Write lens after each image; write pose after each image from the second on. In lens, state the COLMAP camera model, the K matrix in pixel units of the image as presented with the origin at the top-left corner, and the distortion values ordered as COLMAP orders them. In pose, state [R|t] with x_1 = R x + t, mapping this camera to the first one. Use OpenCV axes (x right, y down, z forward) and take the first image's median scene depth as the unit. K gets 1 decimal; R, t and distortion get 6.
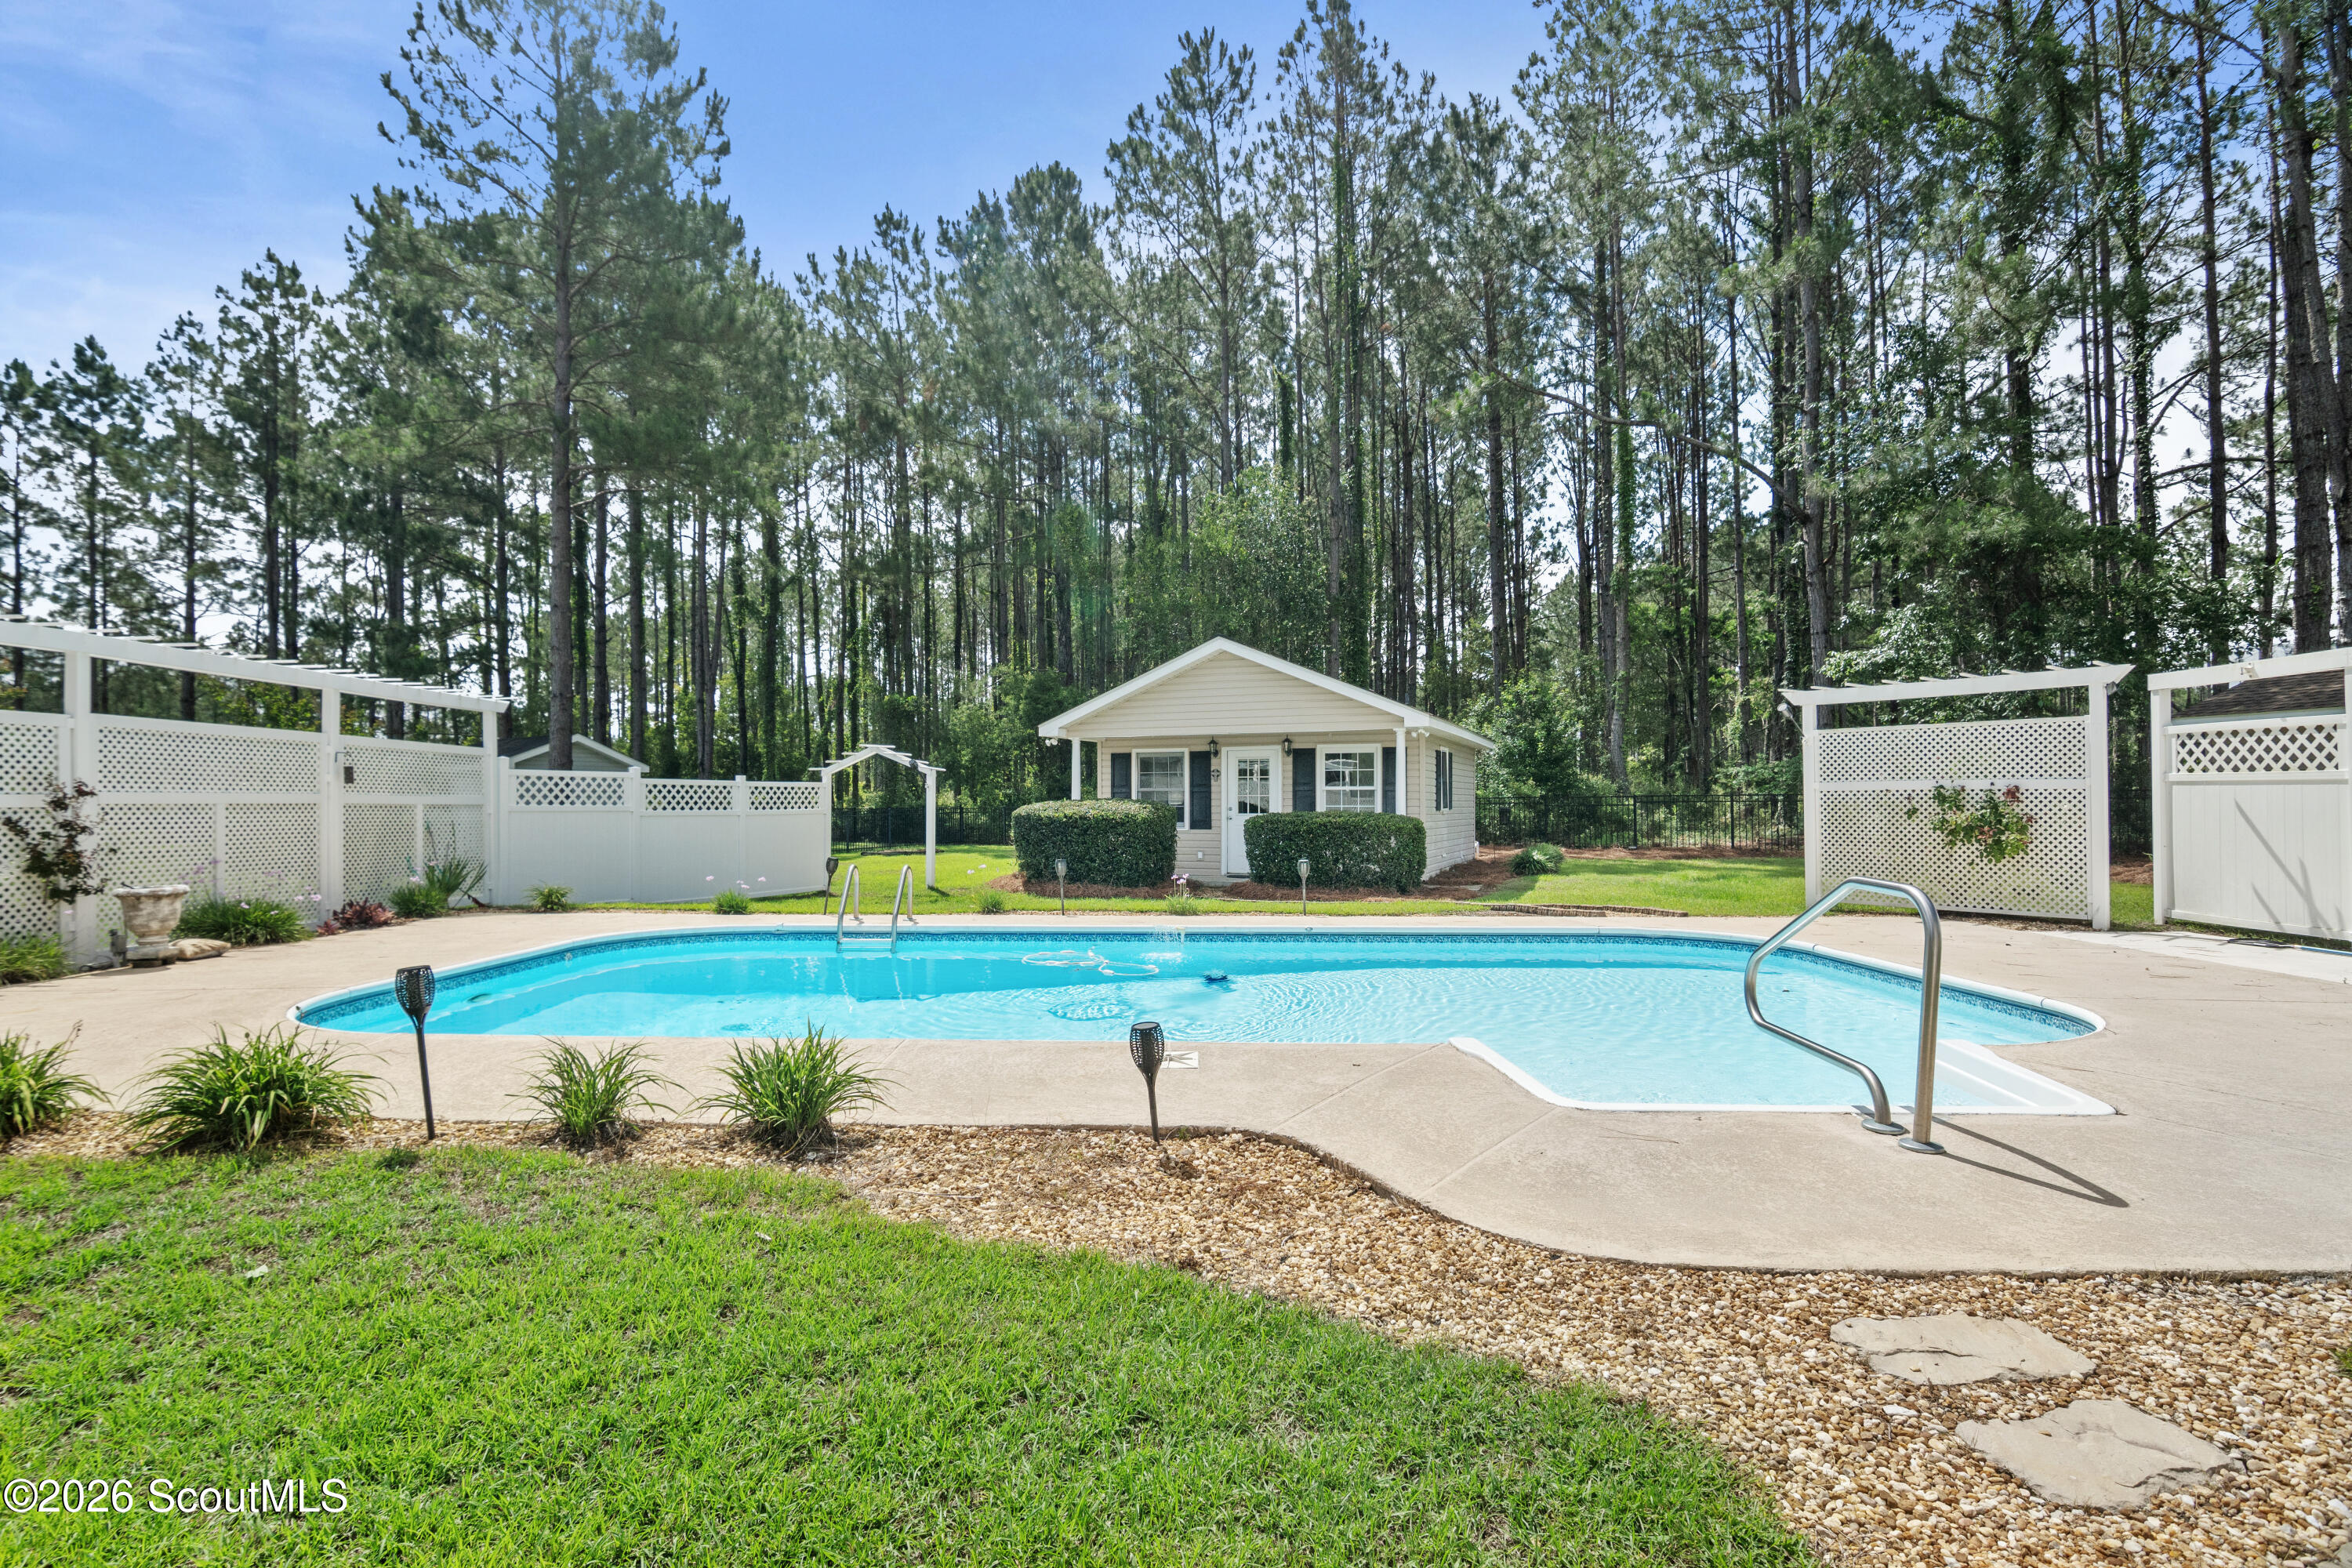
lens RADIAL K [[1149.7, 0, 1167.3], [0, 1149.7, 781.4], [0, 0, 1]] dist [-0.002471, -0.014101]
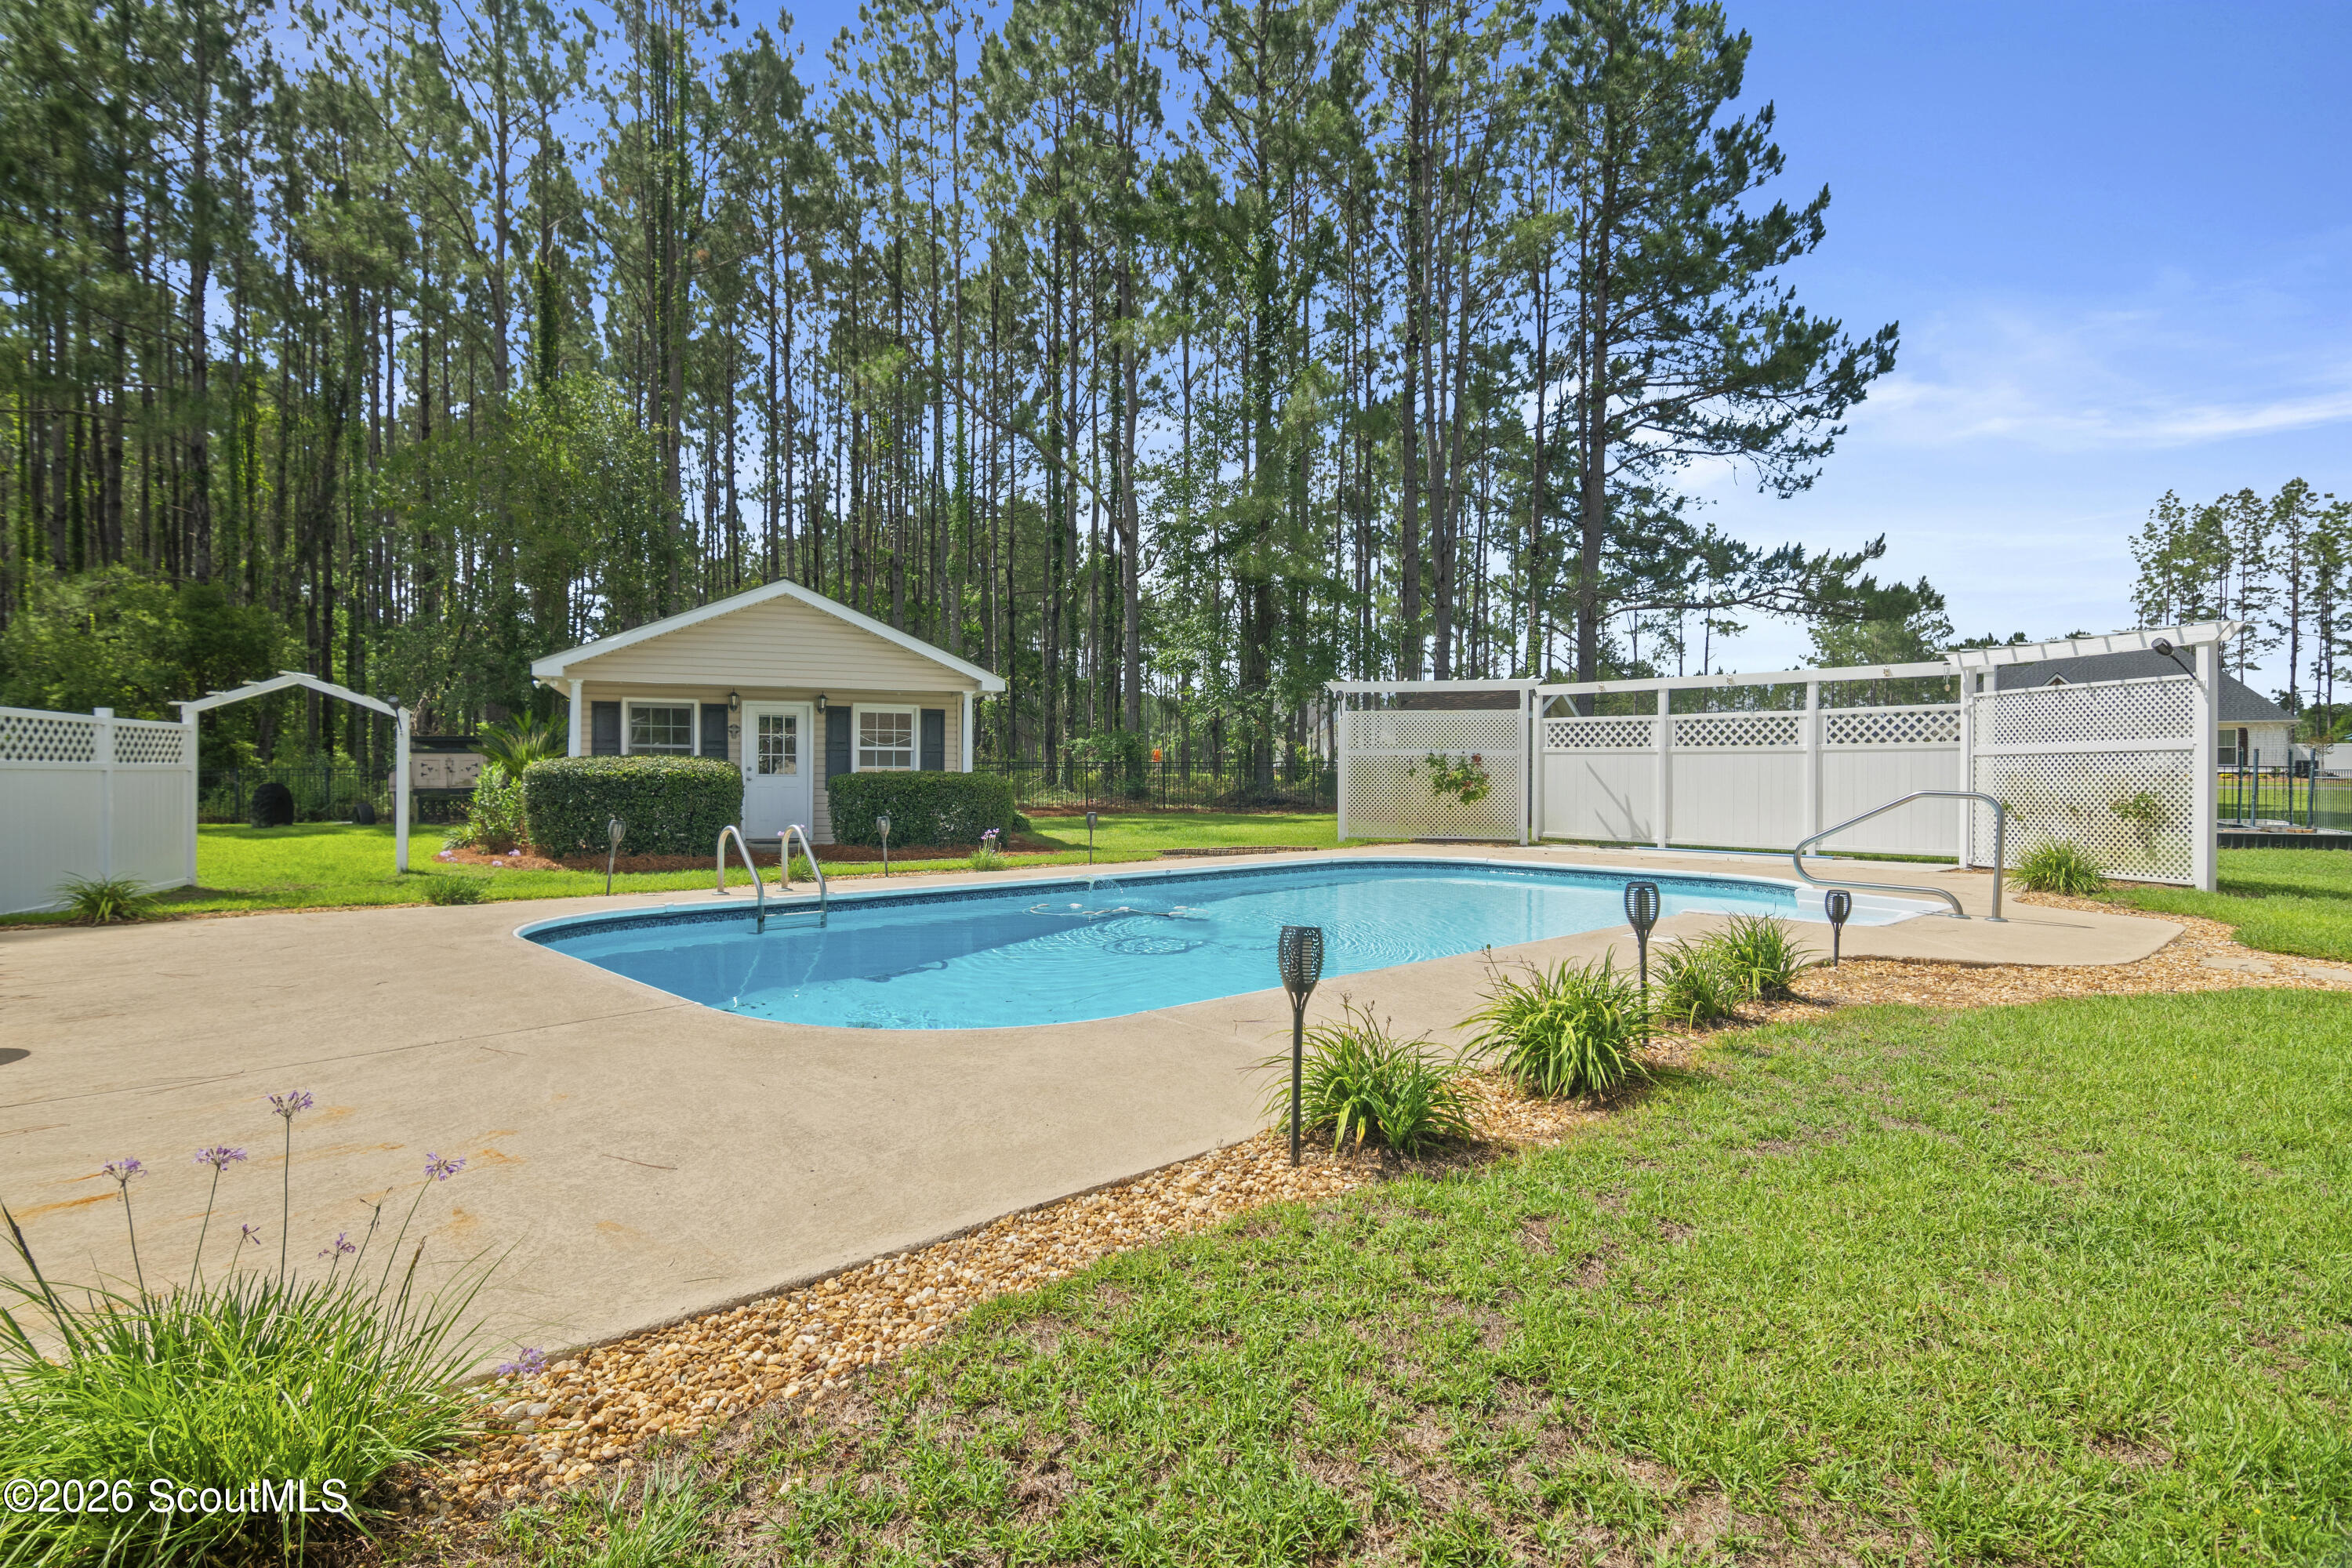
lens RADIAL K [[1149.7, 0, 1167.3], [0, 1149.7, 781.4], [0, 0, 1]] dist [-0.002471, -0.014101]
pose [[0.696603, 0.001377, 0.717455, -0.391389], [-0.017295, 0.999740, 0.014875, 0.015281], [-0.717248, -0.022770, 0.696446, 0.142686]]
